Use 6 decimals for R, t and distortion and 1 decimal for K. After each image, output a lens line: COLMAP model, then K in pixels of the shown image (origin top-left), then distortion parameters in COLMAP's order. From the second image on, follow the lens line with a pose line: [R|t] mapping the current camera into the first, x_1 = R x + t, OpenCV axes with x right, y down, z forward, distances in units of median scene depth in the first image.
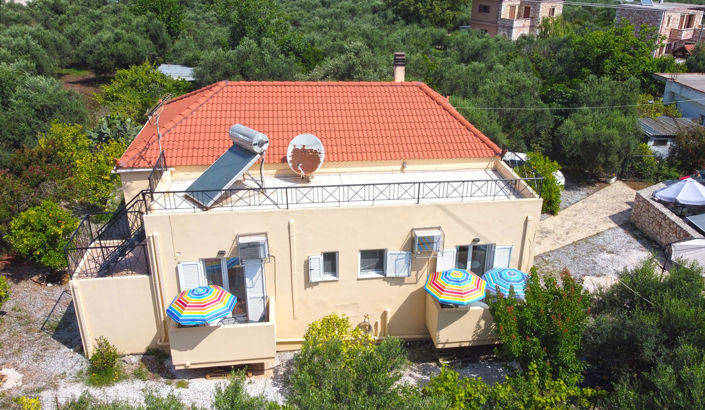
lens RADIAL K [[590.7, 0, 364.9], [0, 590.7, 205.6], [0, 0, 1]] dist [-0.004421, -0.003703]
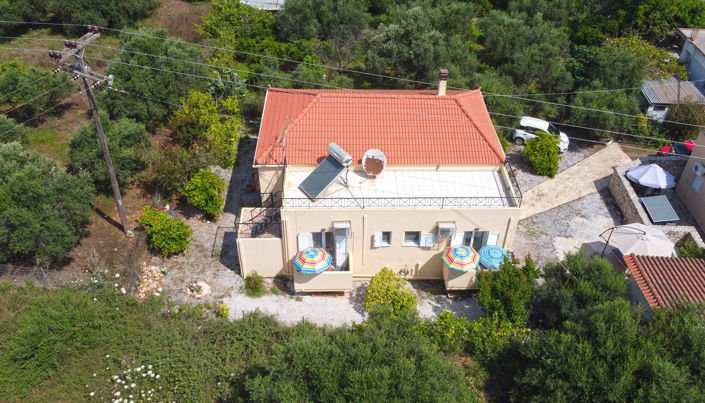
lens RADIAL K [[593.3, 0, 352.5], [0, 593.3, 201.5], [0, 0, 1]] dist [-0.005601, -0.004848]
pose [[0.993606, 0.069469, -0.088998, -0.011495], [-0.044464, 0.965359, 0.257110, -0.417783], [0.103776, -0.251509, 0.962275, -0.583172]]
